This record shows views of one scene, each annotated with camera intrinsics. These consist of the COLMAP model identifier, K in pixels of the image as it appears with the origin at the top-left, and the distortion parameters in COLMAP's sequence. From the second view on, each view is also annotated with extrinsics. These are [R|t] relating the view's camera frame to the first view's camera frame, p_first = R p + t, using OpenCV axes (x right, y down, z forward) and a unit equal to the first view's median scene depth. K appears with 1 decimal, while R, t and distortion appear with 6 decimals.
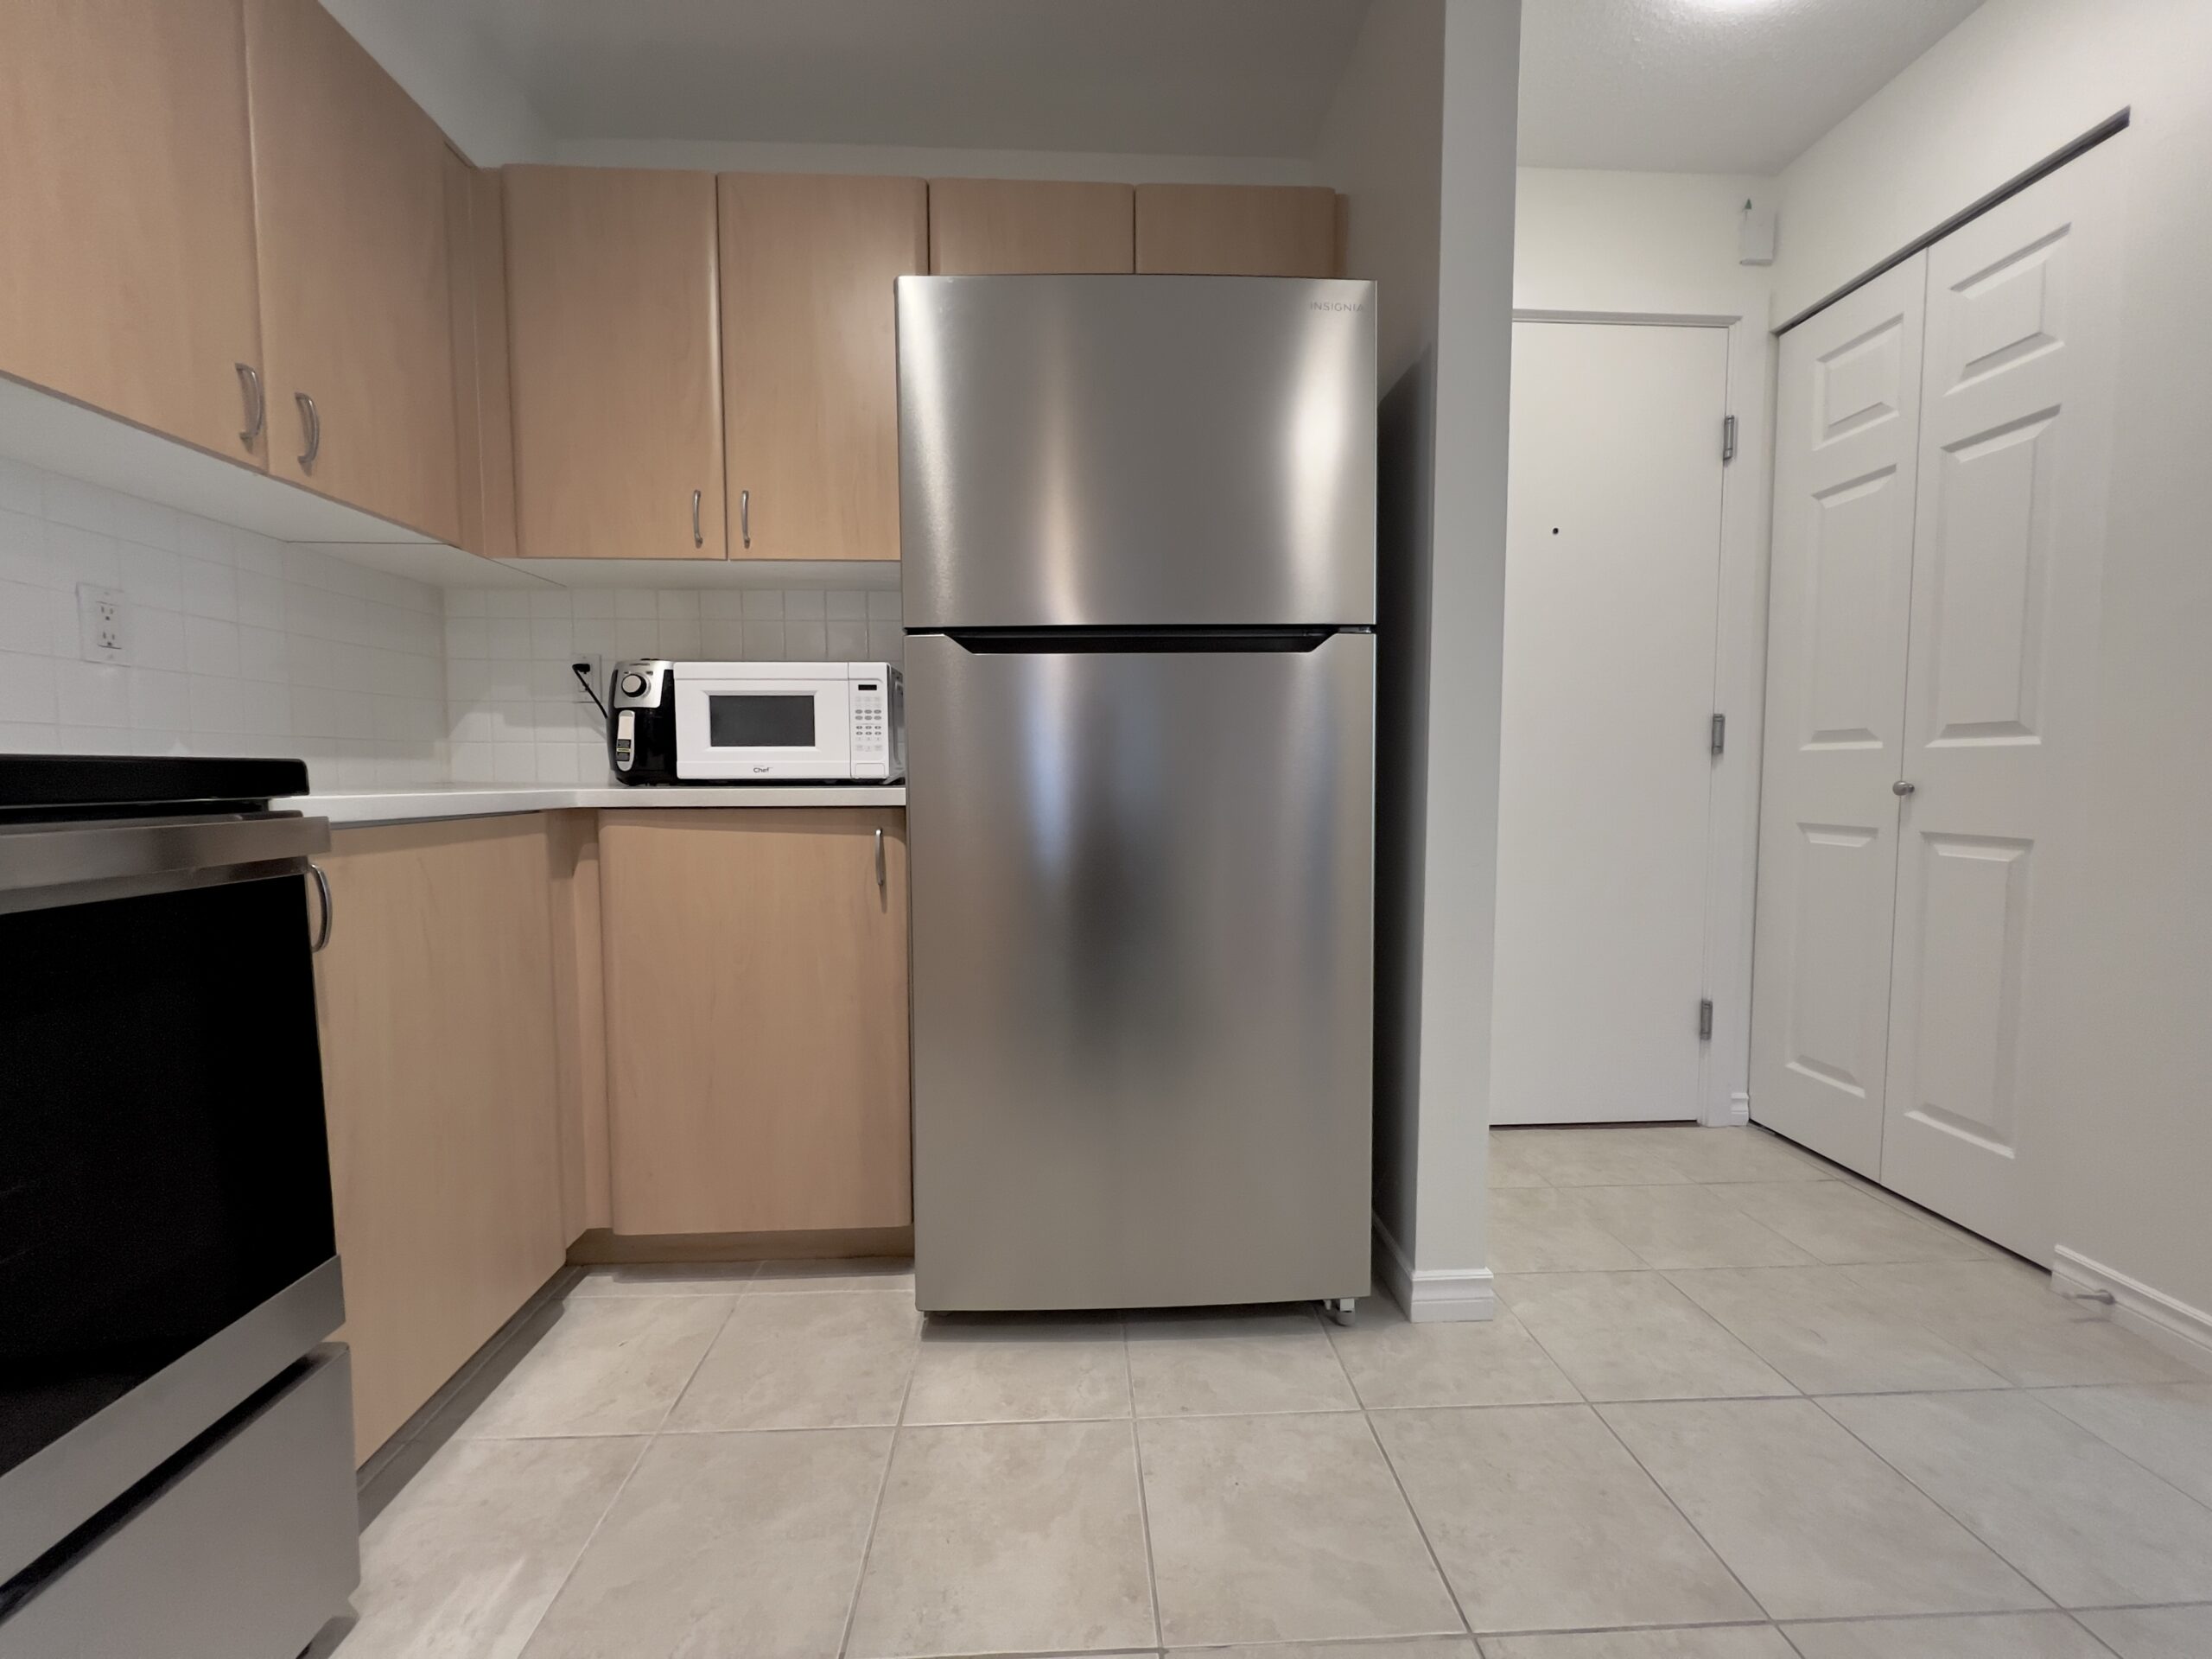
lens RADIAL K [[883.0, 0, 1102.4], [0, 883.0, 827.0], [0, 0, 1]] dist [0.001146, 0.000170]
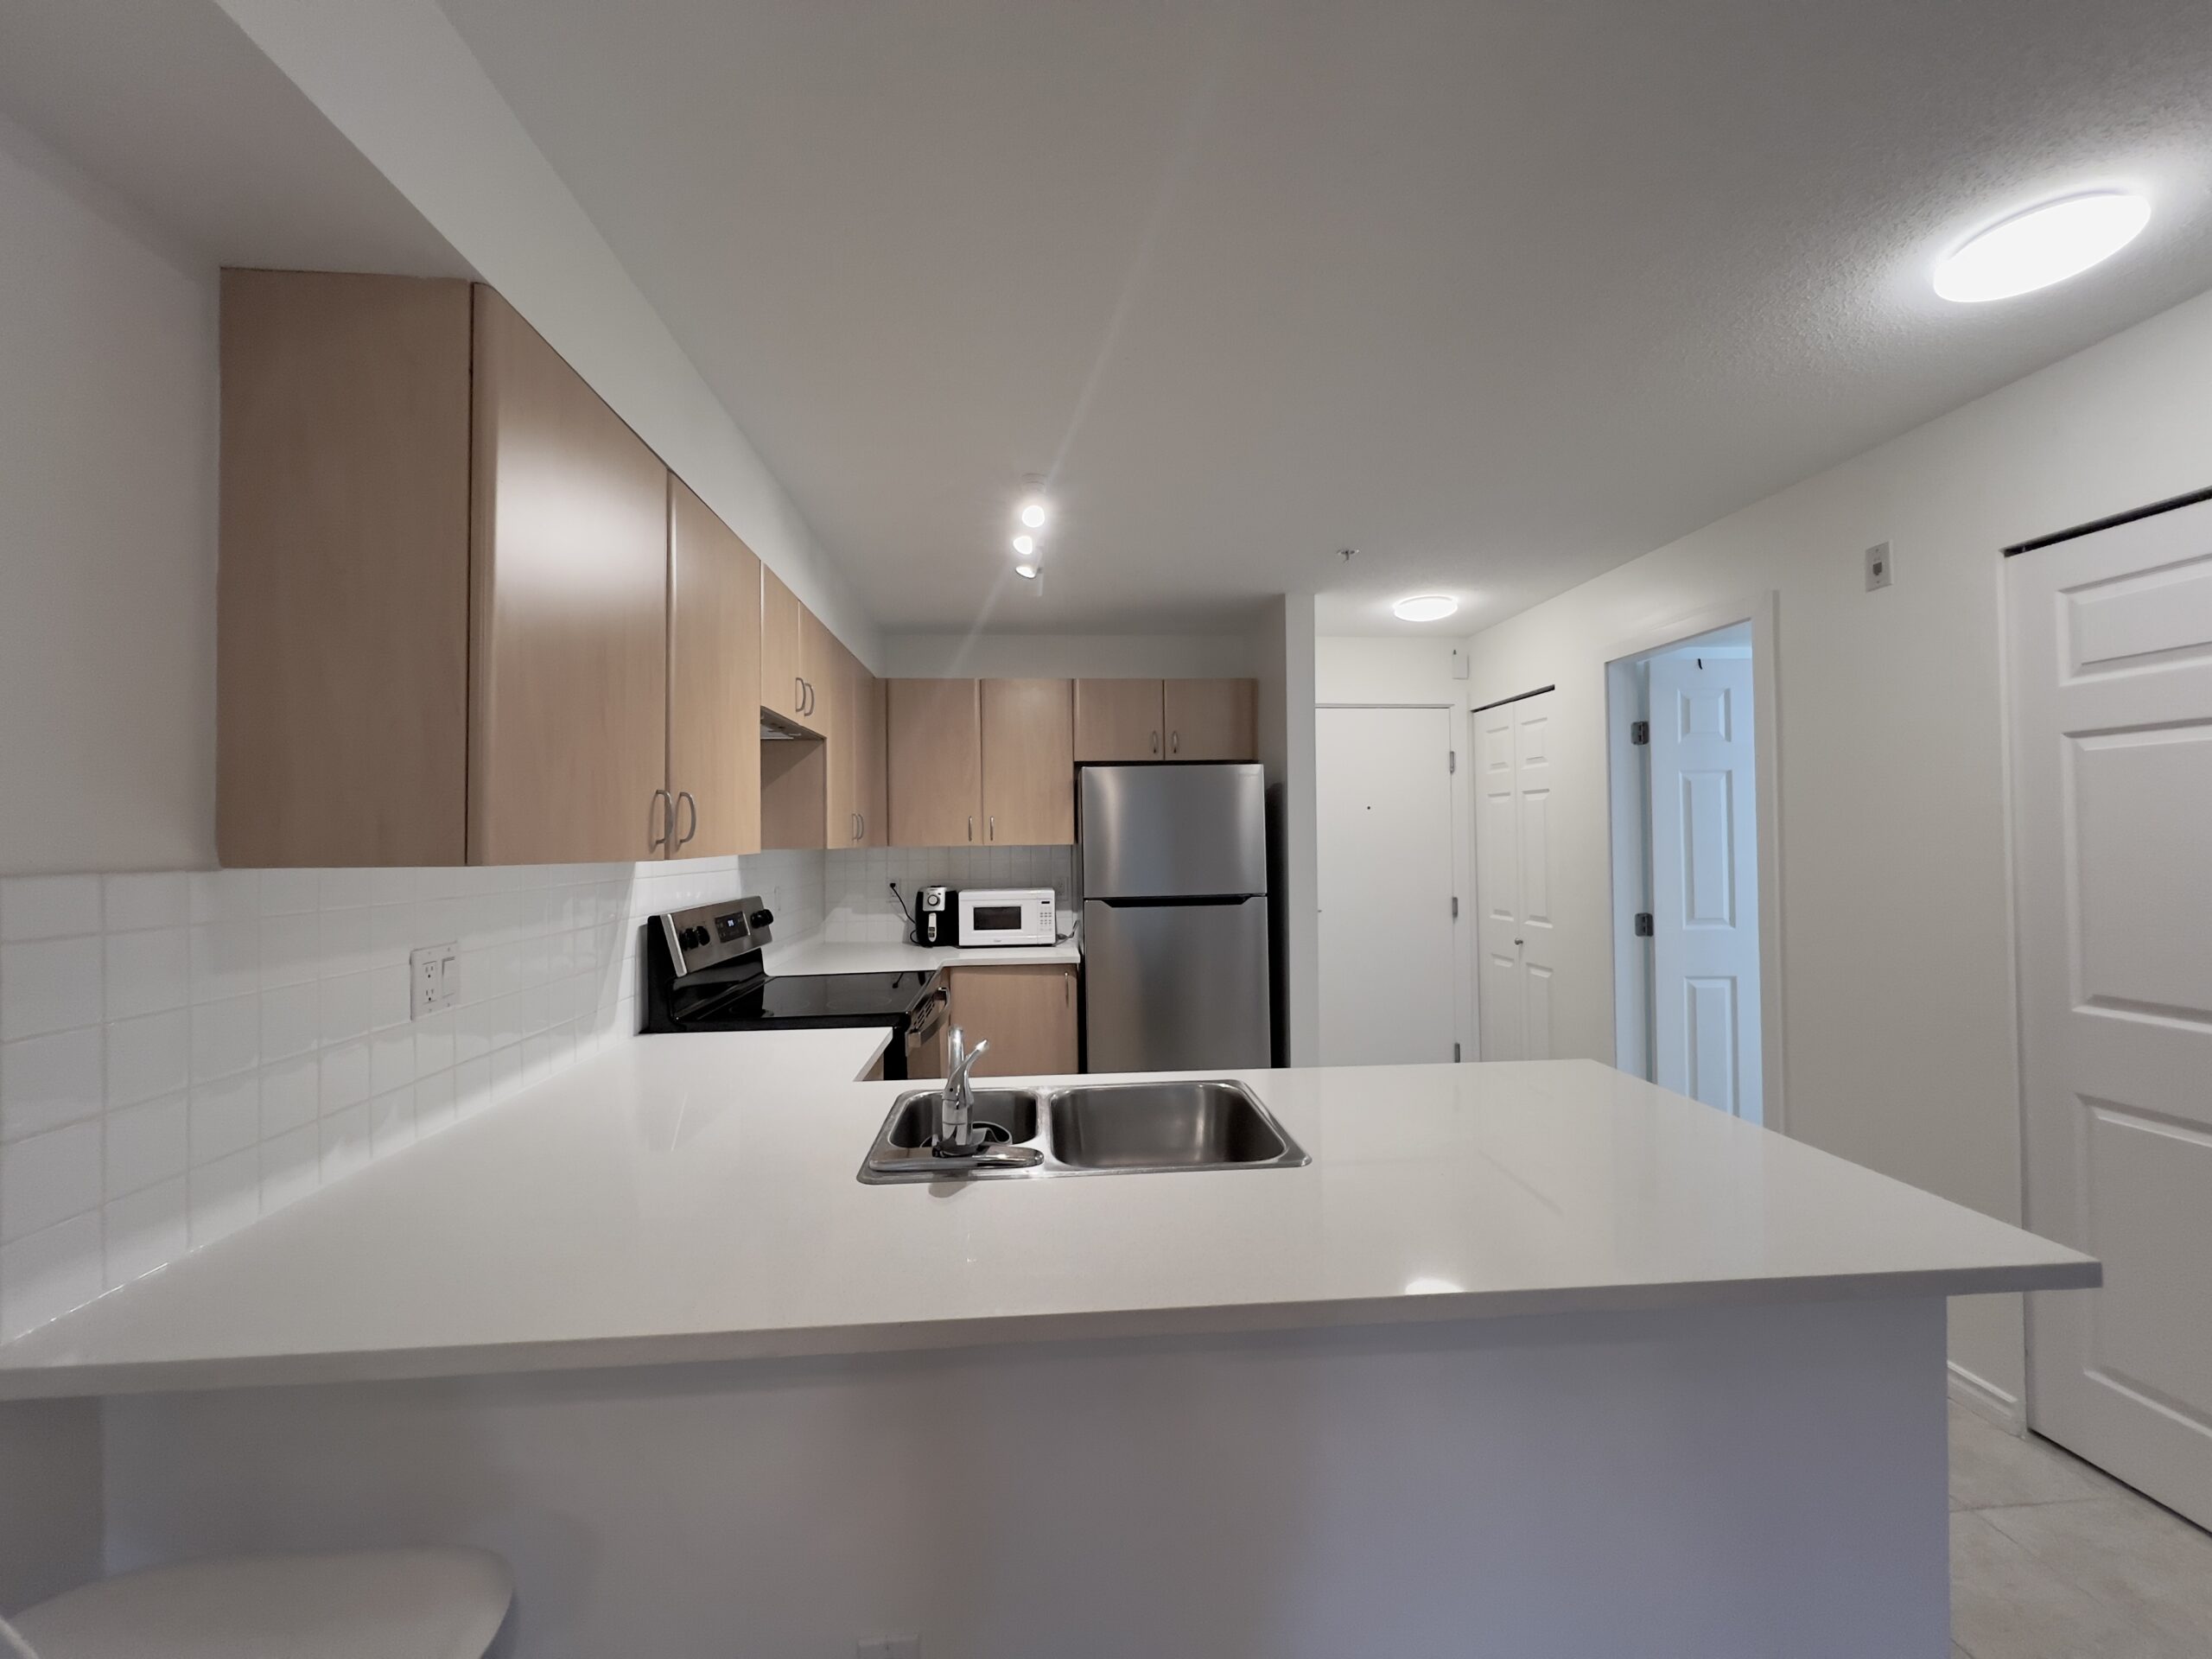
lens RADIAL K [[883.0, 0, 1102.4], [0, 883.0, 827.0], [0, 0, 1]] dist [0.001146, 0.000170]
pose [[0.999474, -0.008563, 0.031283, -0.192902], [0.011023, 0.996788, -0.079326, -0.169405], [-0.030503, 0.079629, 0.996358, -1.202912]]
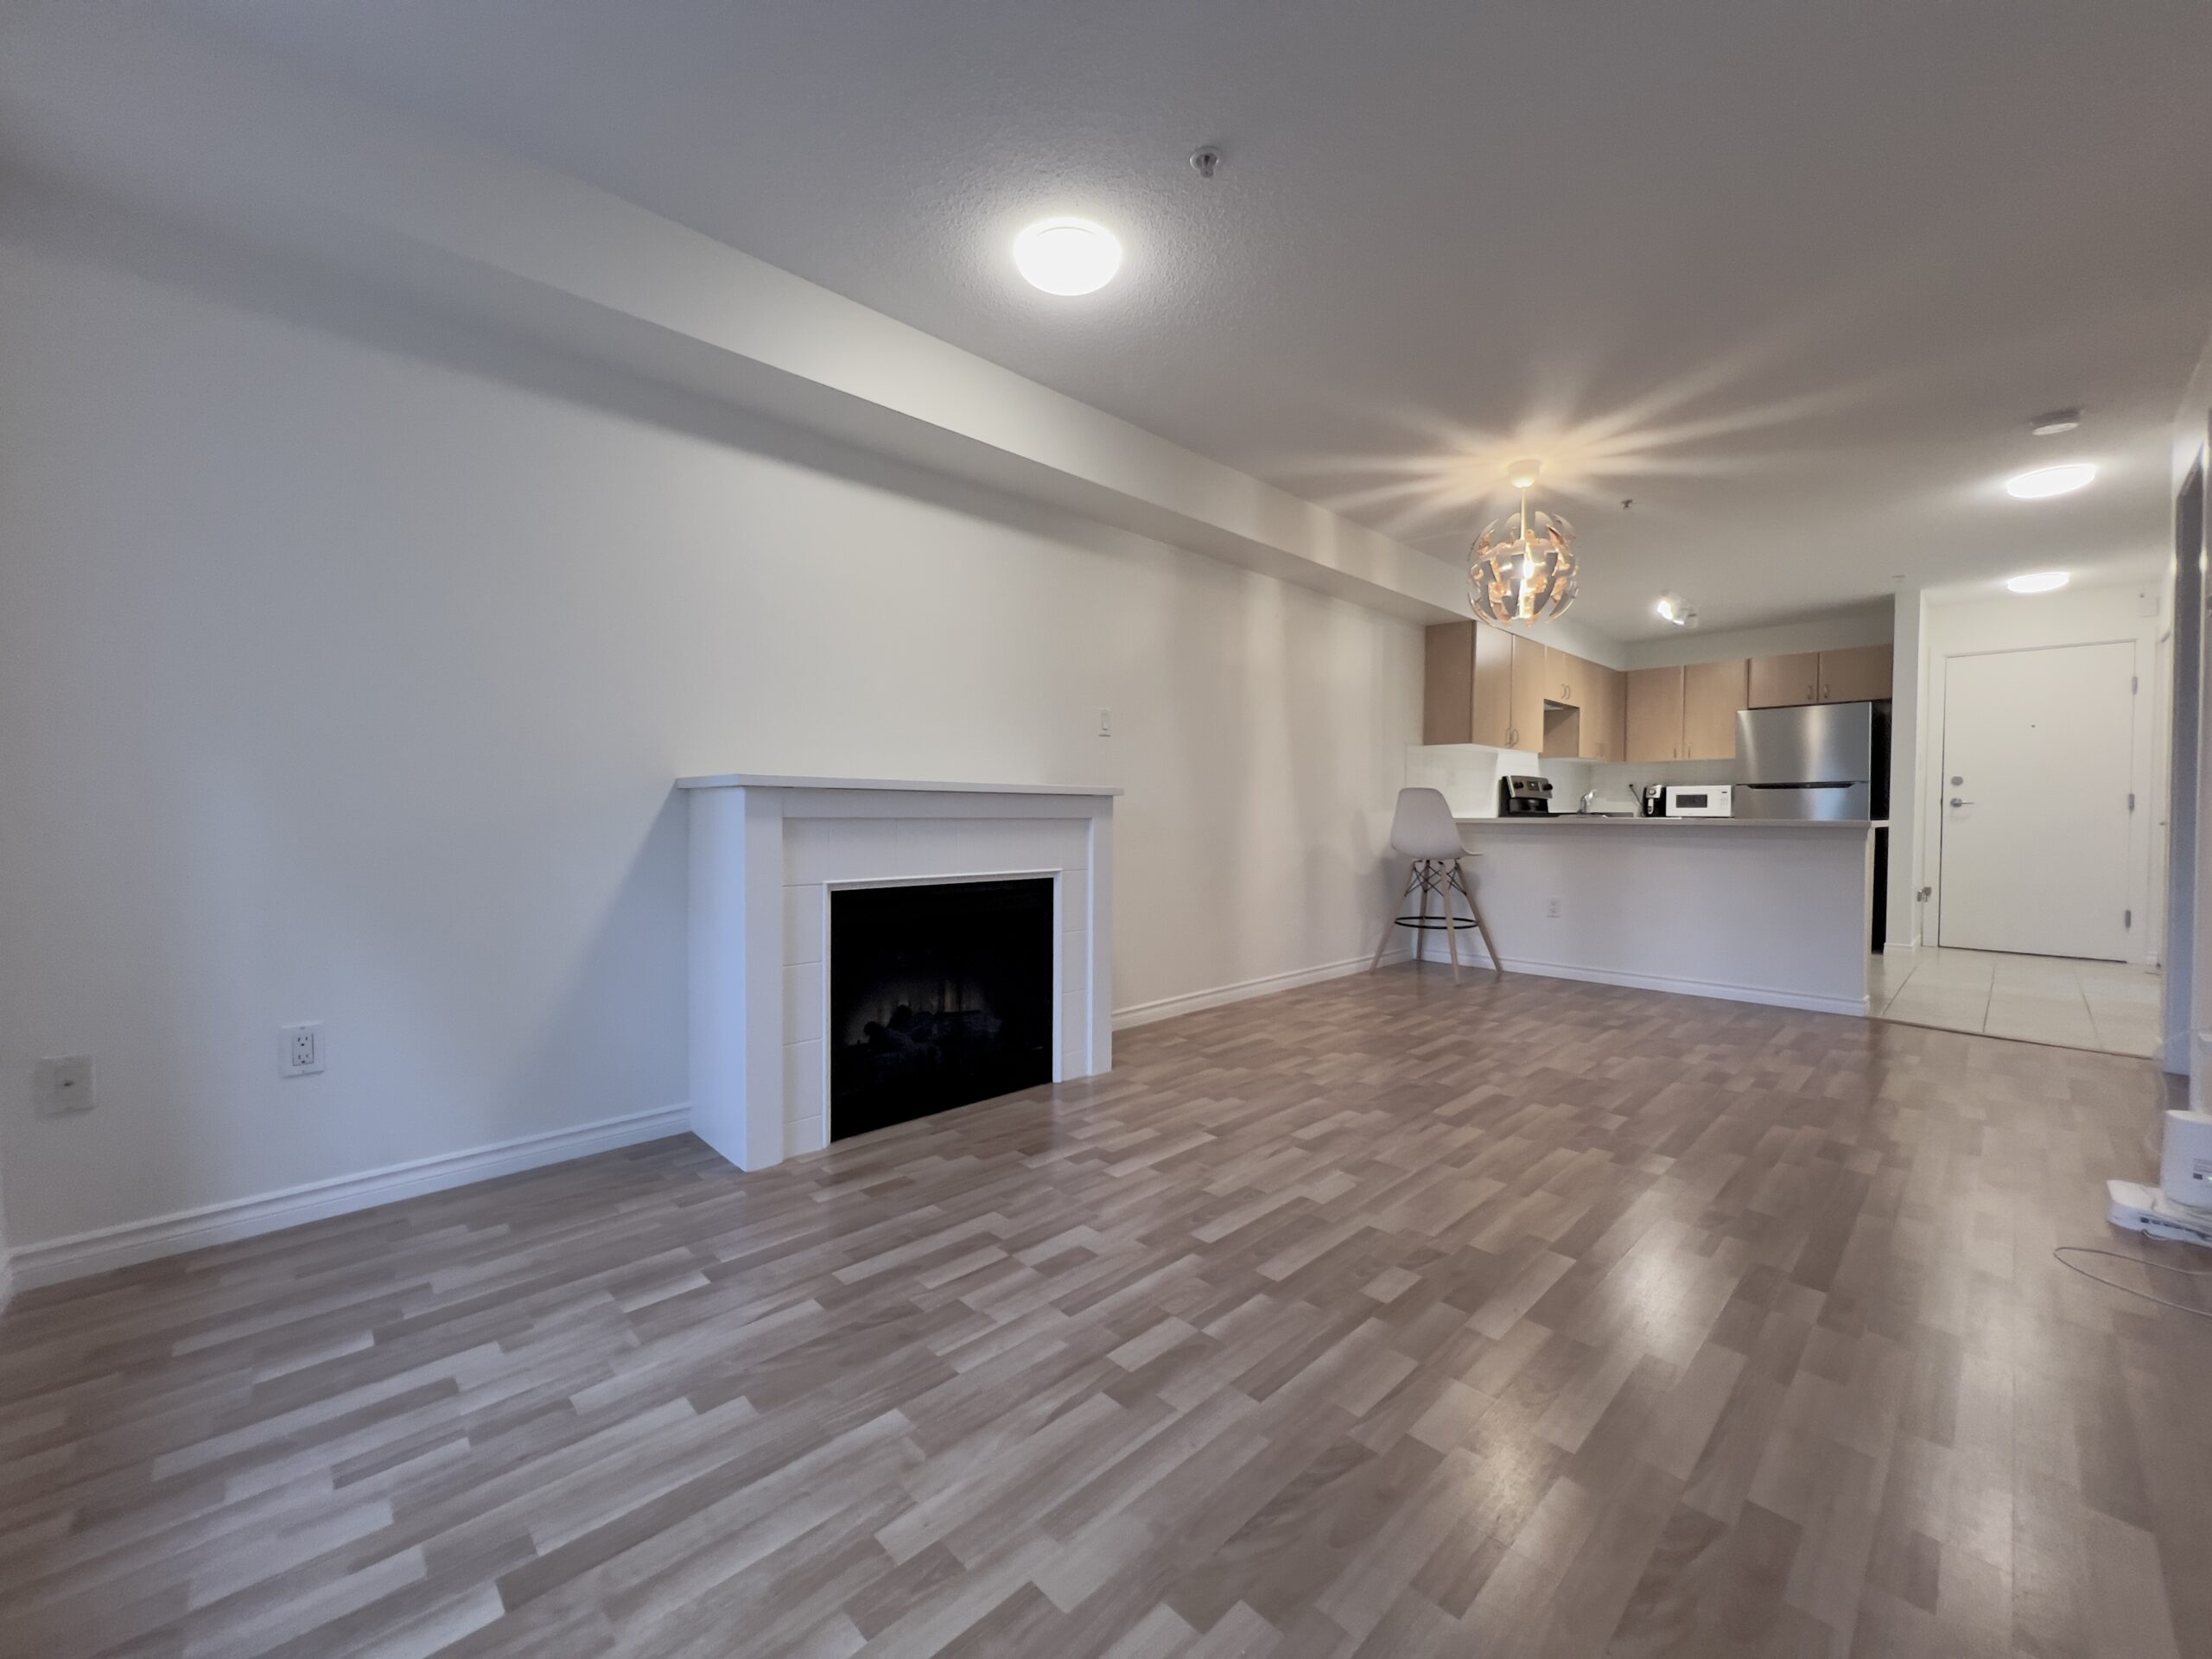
lens RADIAL K [[883.0, 0, 1102.4], [0, 883.0, 827.0], [0, 0, 1]] dist [0.001146, 0.000170]
pose [[0.661796, 0.017297, -0.749485, 0.805872], [-0.056820, 0.998015, -0.027140, 0.242543], [0.747528, 0.060547, 0.661465, -3.471809]]
